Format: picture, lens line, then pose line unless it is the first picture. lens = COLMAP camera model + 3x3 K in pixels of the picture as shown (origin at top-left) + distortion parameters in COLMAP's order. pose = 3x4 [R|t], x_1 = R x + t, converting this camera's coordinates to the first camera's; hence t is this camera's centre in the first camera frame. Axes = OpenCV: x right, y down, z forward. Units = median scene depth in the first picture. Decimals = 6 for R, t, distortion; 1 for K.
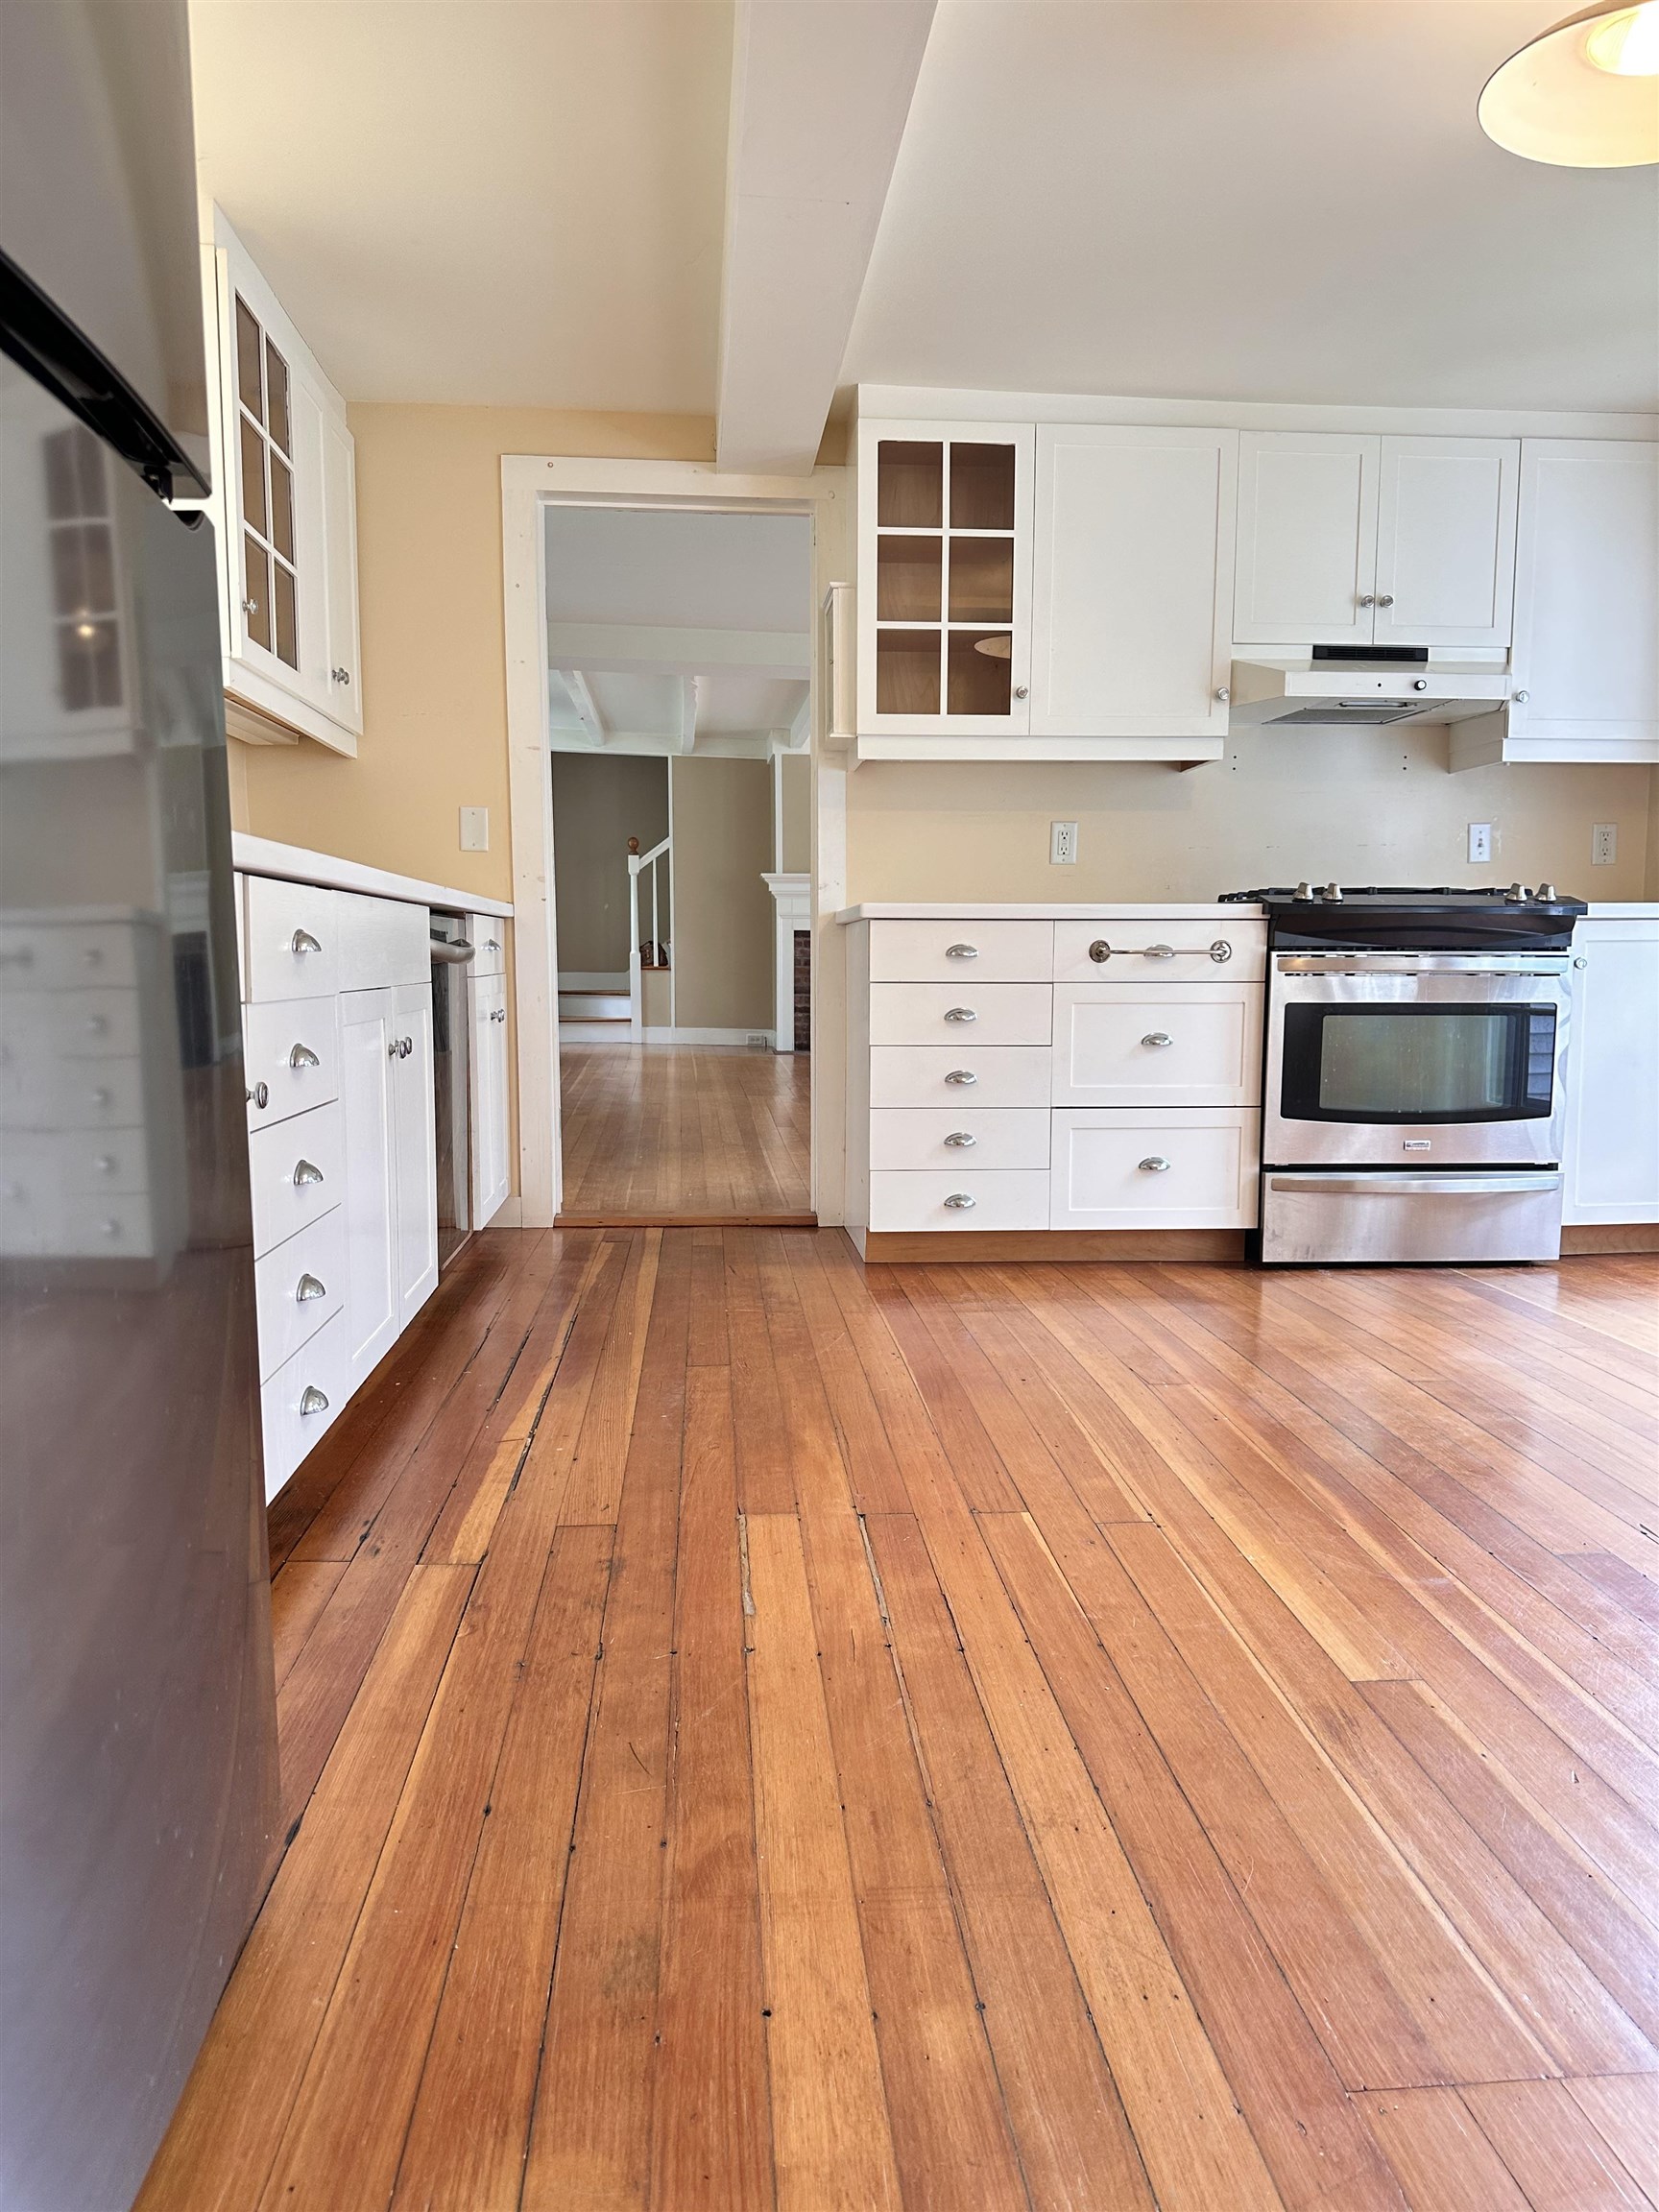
lens RADIAL K [[1538.9, 0, 830.2], [0, 1538.9, 1120.2], [0, 0, 1]] dist [0.005397, -0.001340]
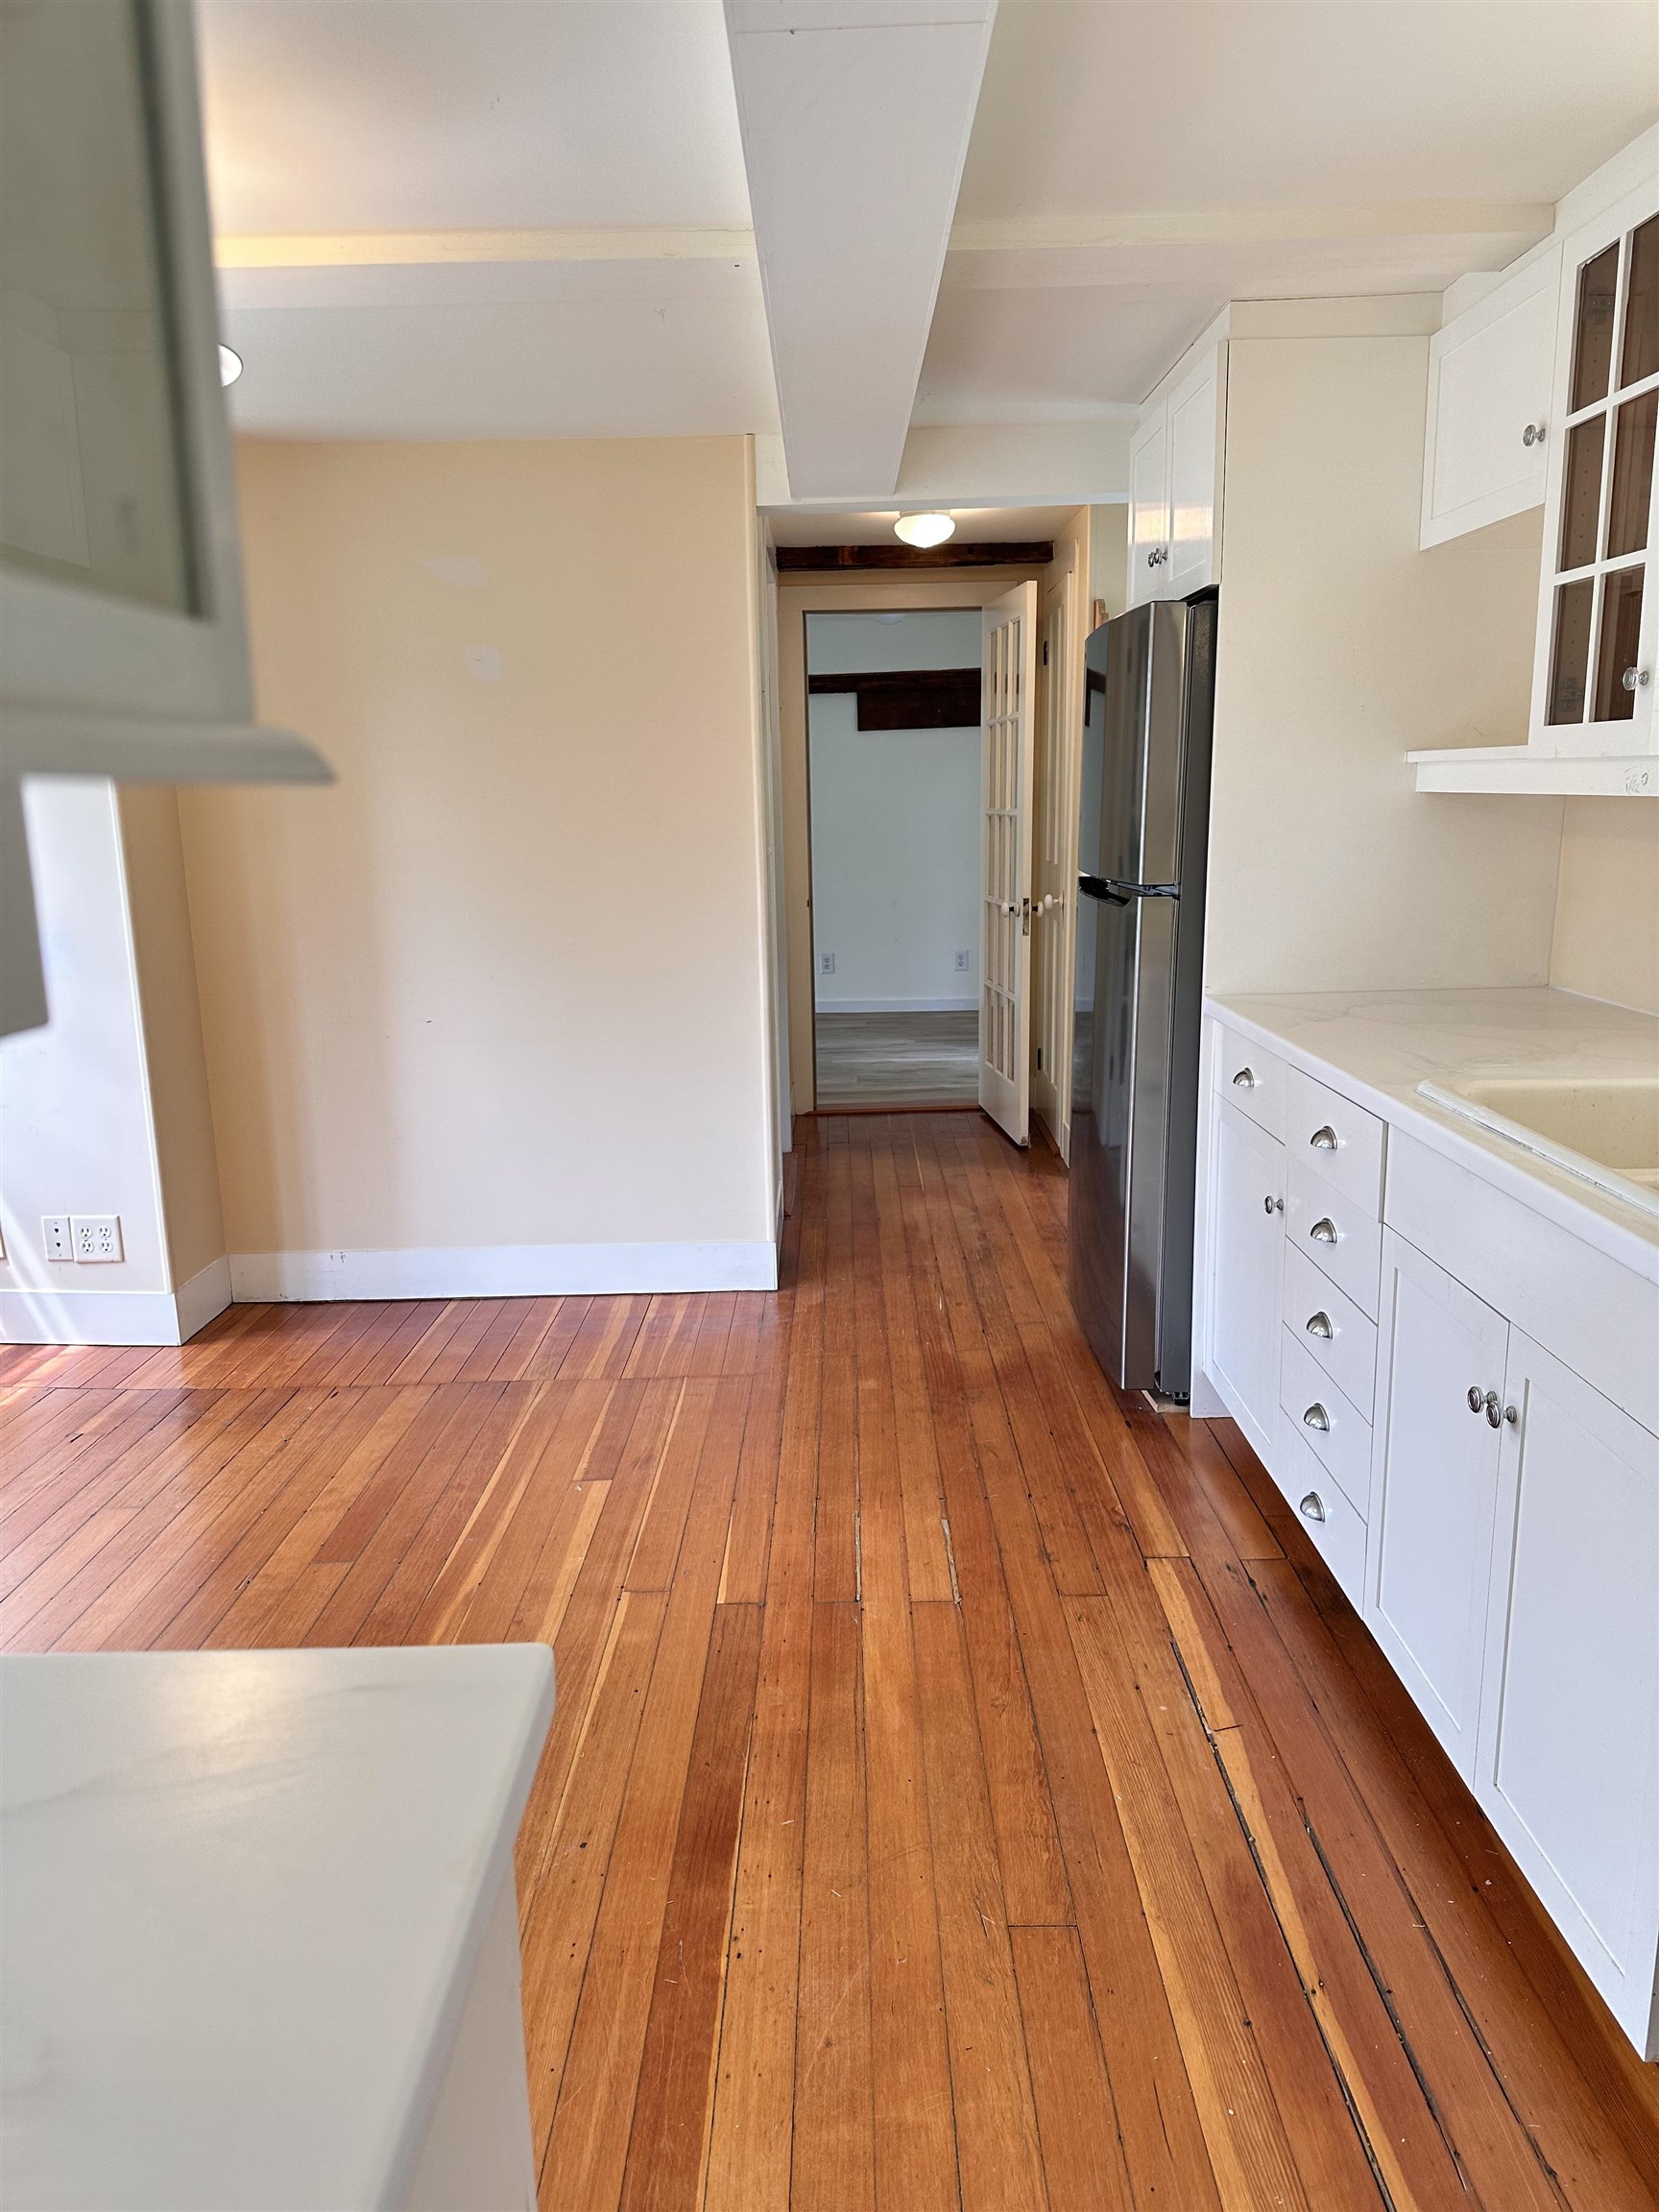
lens RADIAL K [[1538.9, 0, 829.4], [0, 1538.9, 1106.0], [0, 0, 1]] dist [0.005397, -0.001340]
pose [[-0.996158, -0.003238, 0.087516, -0.051485], [0.023868, 0.951450, 0.306878, -0.402709], [-0.084261, 0.307787, -0.947717, 1.690879]]
